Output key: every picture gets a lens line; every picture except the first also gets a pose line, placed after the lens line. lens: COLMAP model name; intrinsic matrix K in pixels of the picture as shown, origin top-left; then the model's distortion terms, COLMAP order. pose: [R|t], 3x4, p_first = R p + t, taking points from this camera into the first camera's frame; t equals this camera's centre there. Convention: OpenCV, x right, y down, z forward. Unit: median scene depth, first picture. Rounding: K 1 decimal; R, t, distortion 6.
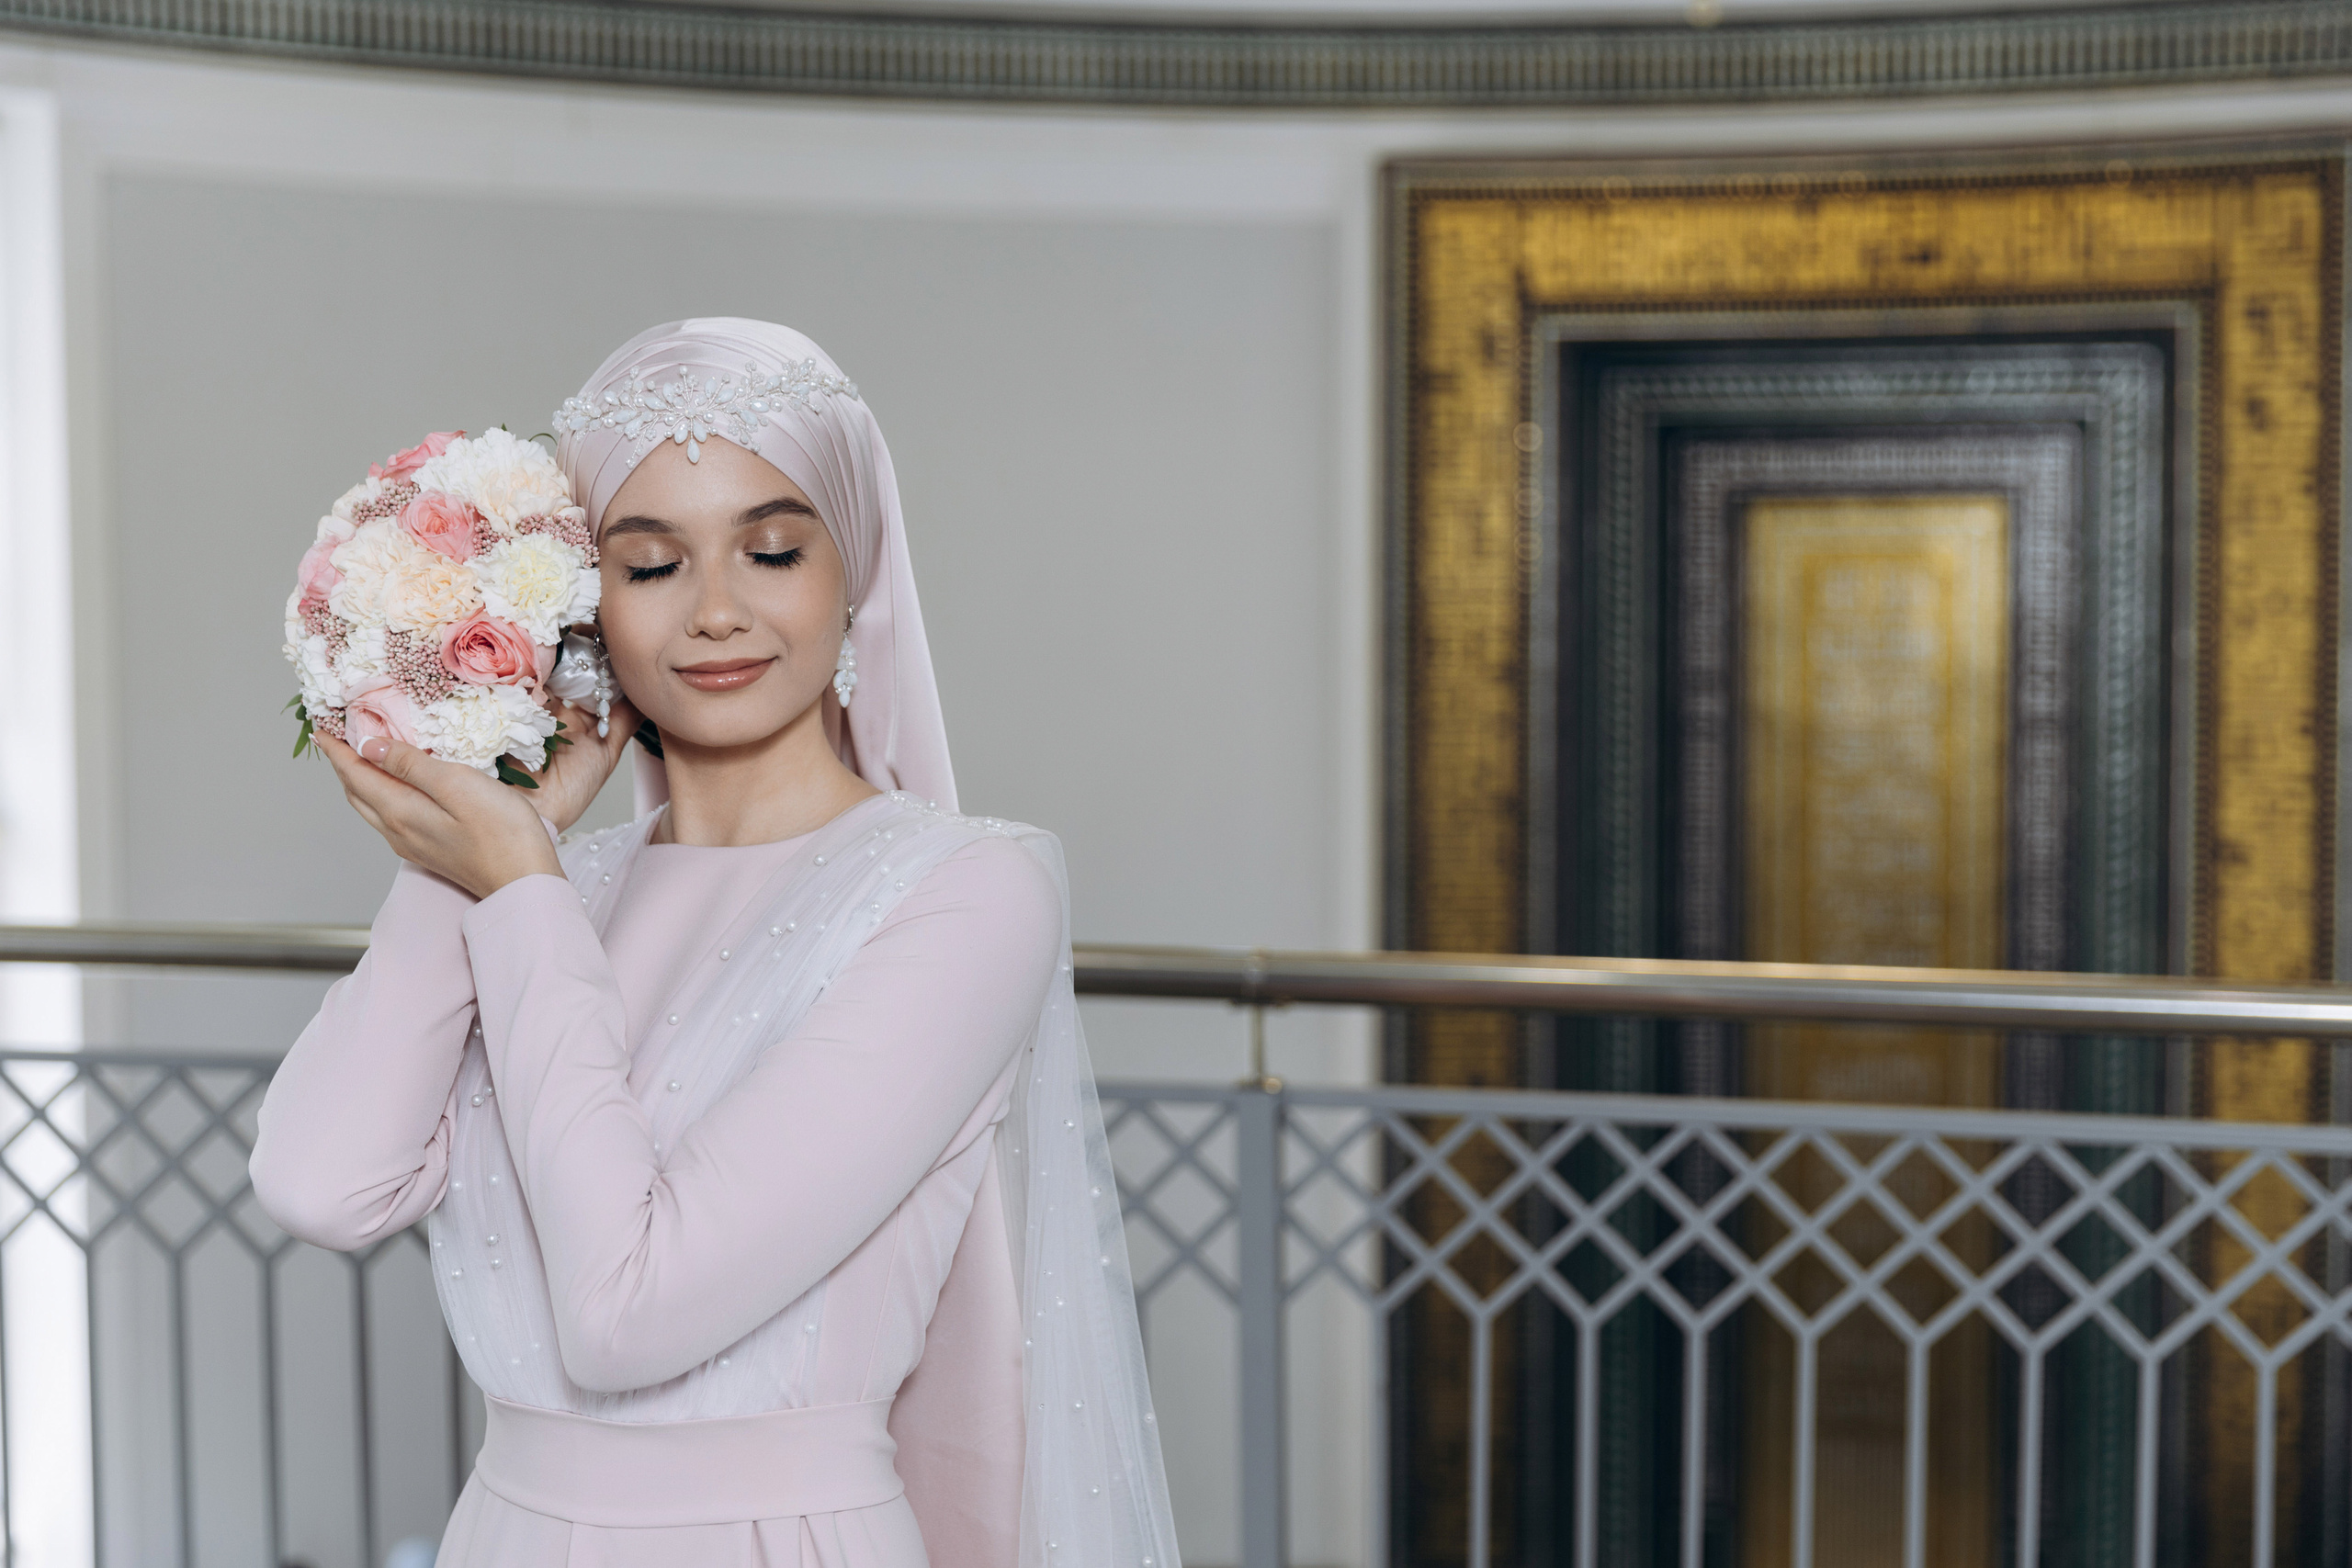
lens RADIAL K [[3412.7, 0, 1176.0], [0, 3412.7, 784.0], [0, 0, 1]] dist [0.058592, 0.056309]
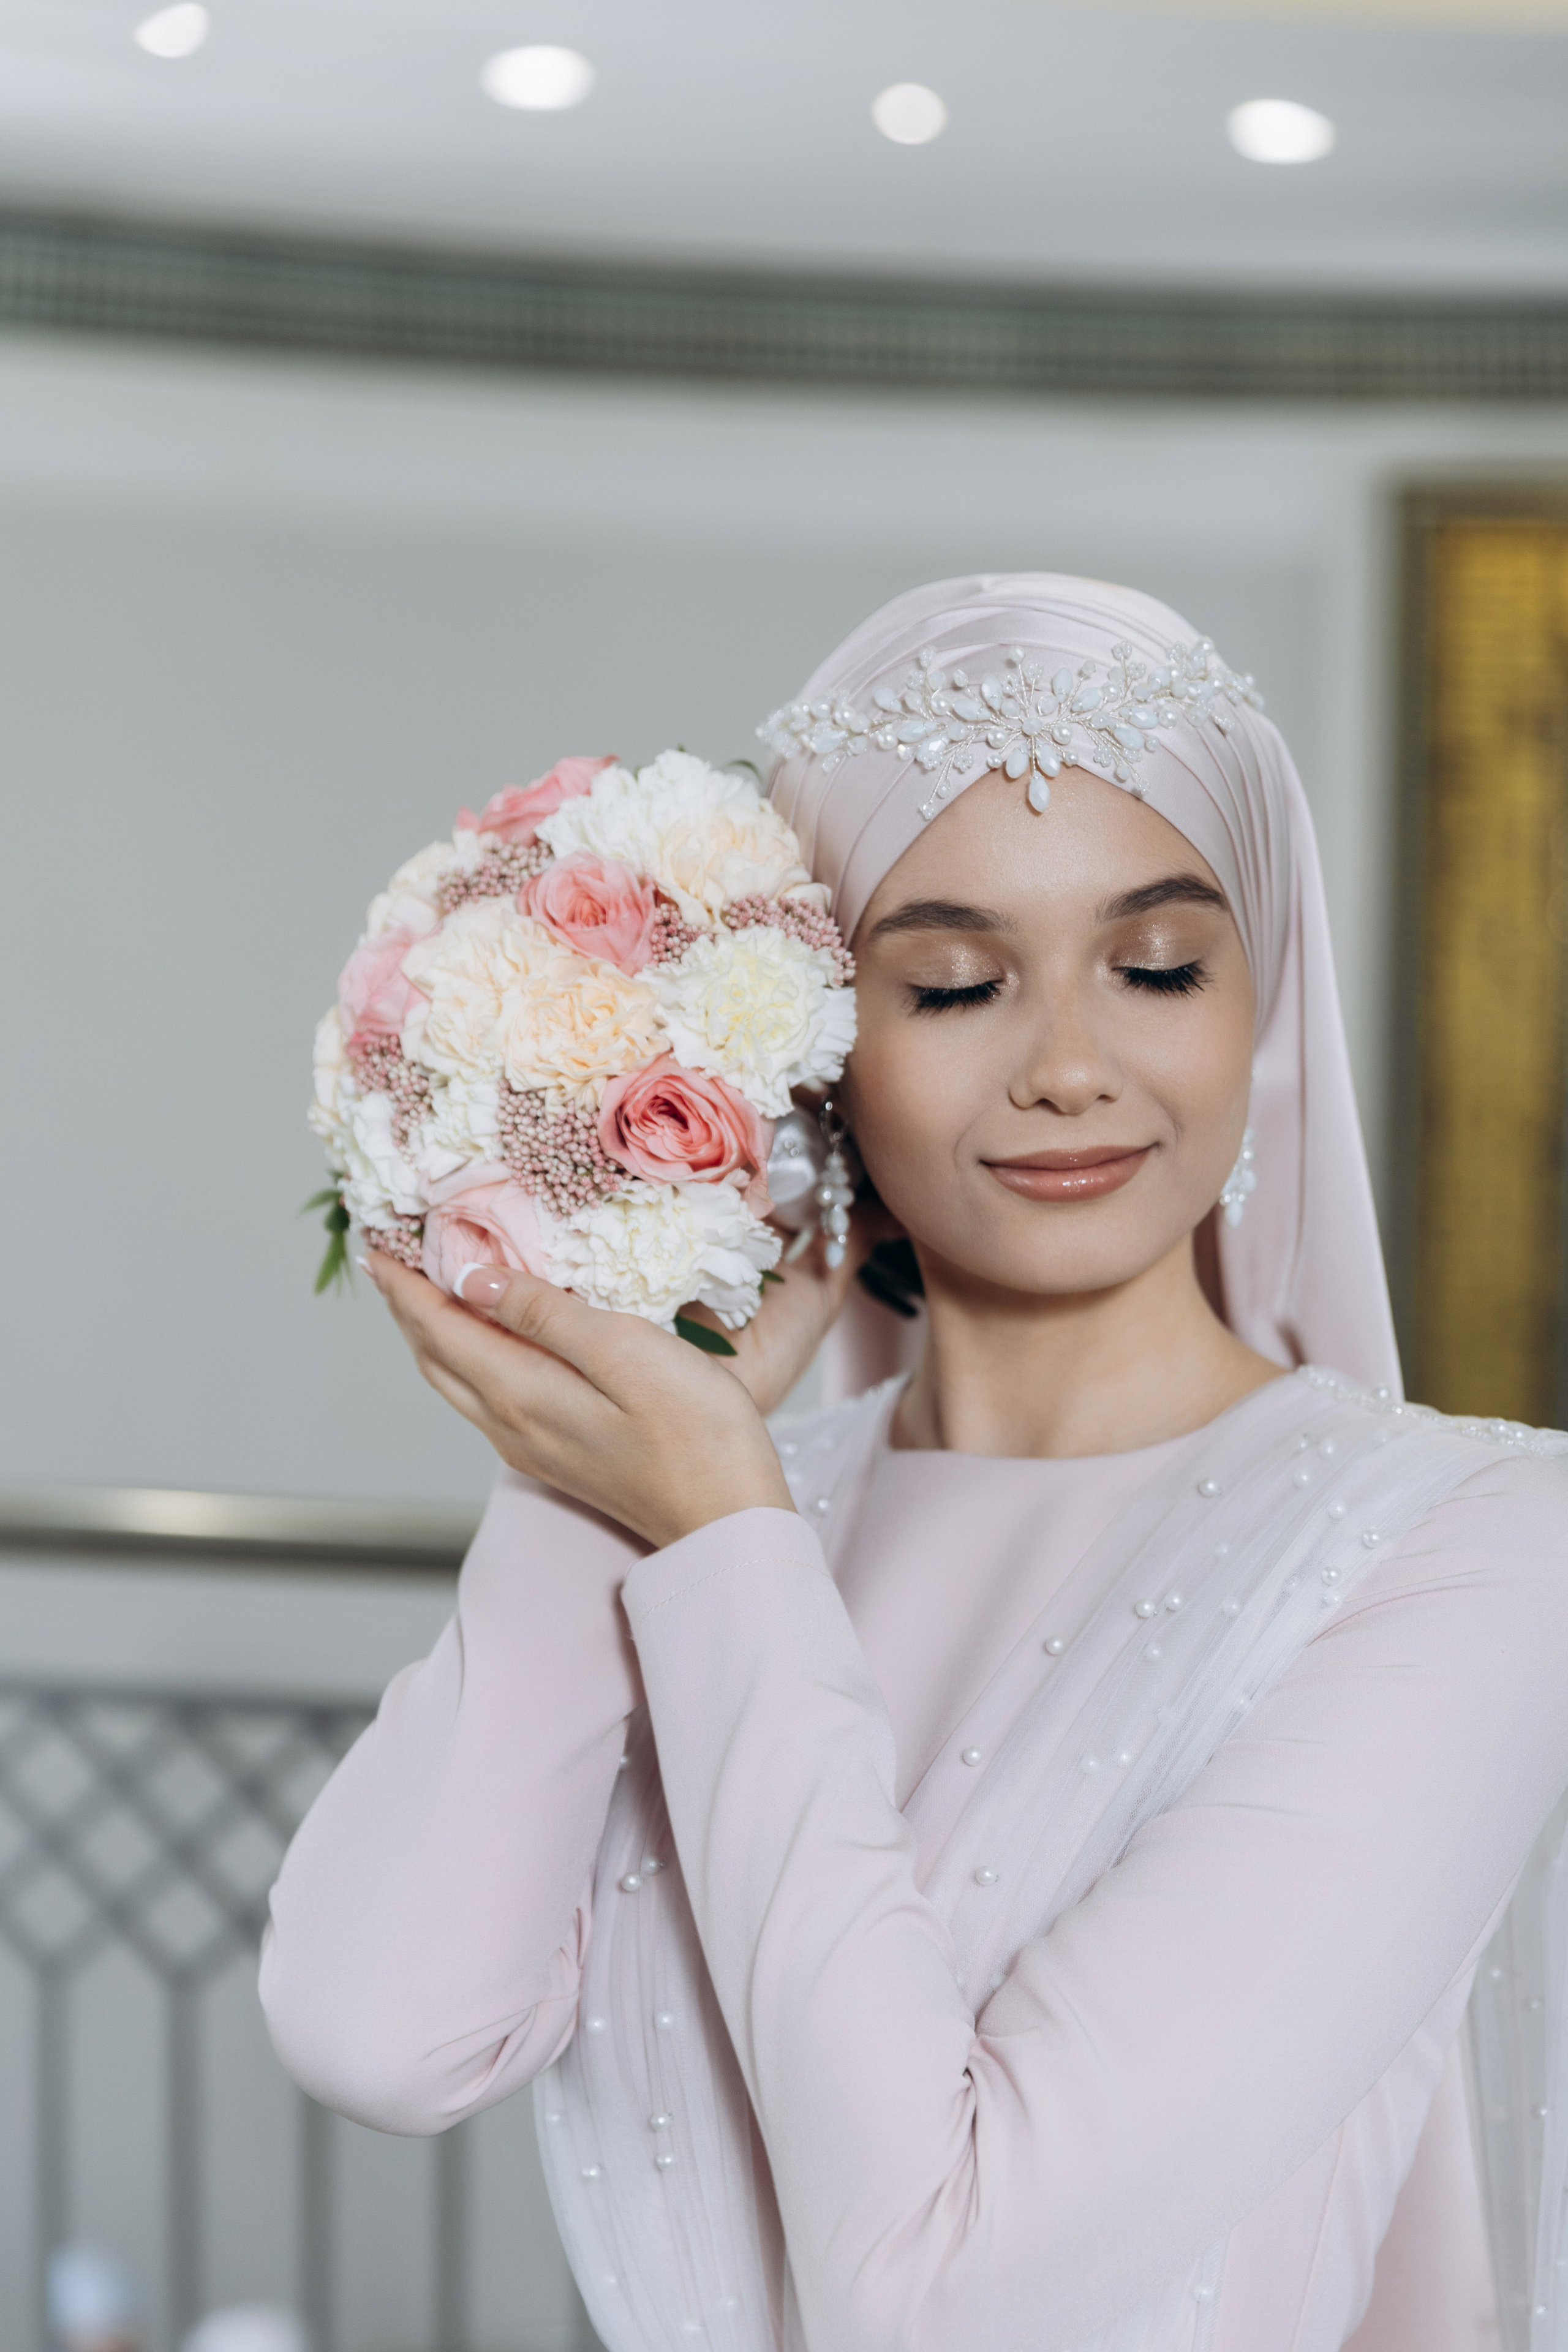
lens RADIAL K [[4048.9, 0, 782.6], [0, 4048.9, 1236.0], [0, 0, 1]] dist [0.052781, 0.064446]
pose [[0.999212, 0.020536, -0.033969, -0.157387], [-0.020713, 0.999774, -0.004857, -0.016625], [0.033861, 0.005556, 0.999411, 0.299635]]
